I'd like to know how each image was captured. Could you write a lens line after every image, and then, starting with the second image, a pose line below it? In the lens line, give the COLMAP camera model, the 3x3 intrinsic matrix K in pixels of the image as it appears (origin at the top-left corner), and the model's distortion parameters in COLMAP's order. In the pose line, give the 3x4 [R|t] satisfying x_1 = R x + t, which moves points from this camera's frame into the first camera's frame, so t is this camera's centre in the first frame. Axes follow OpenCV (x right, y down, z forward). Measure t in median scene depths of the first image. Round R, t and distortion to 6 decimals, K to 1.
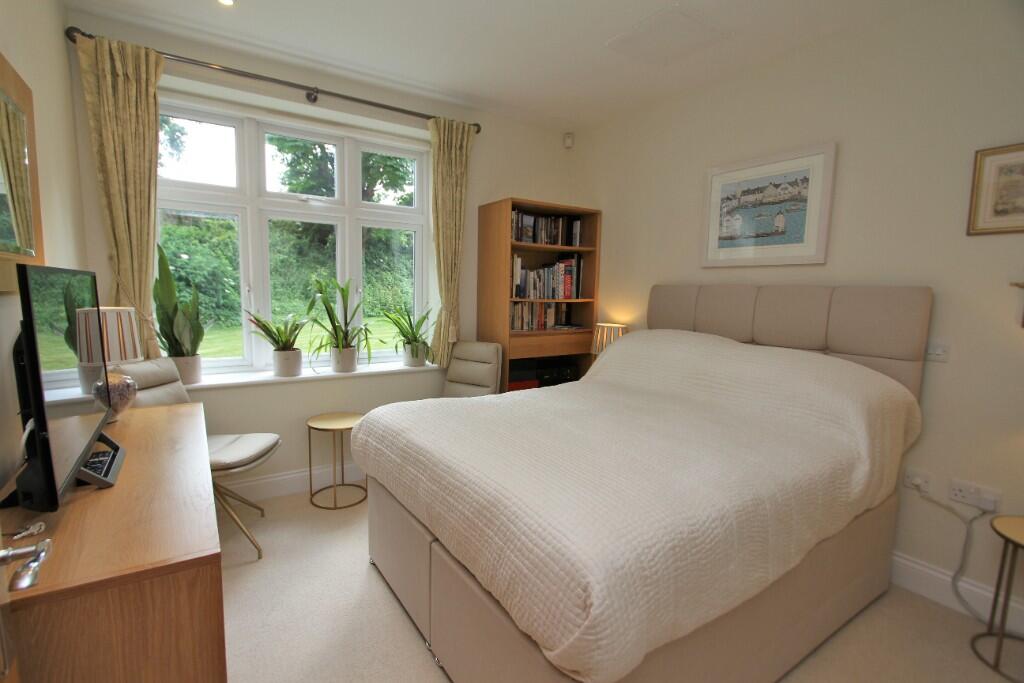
lens RADIAL K [[476.3, 0, 512.0], [0, 476.3, 341.5], [0, 0, 1]] dist [-0.003950, -0.000726]
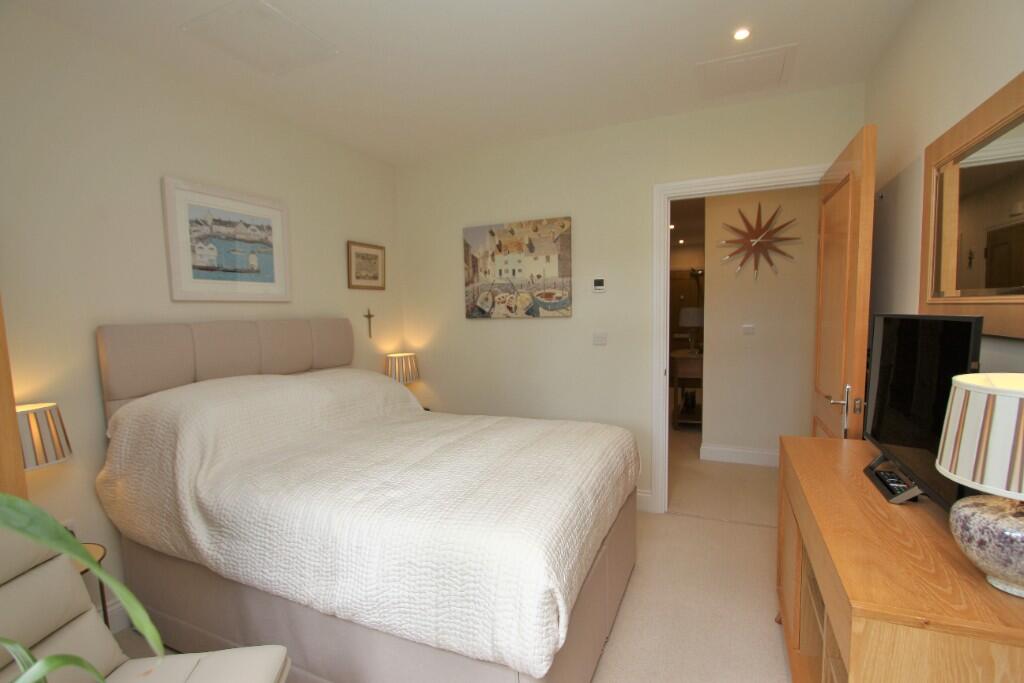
lens RADIAL K [[476.3, 0, 512.0], [0, 476.3, 341.5], [0, 0, 1]] dist [-0.003950, -0.000726]
pose [[-0.528876, -0.061223, 0.846488, -0.634277], [0.106578, 0.984708, 0.137808, -0.157040], [-0.841981, 0.163100, -0.514264, 1.073966]]
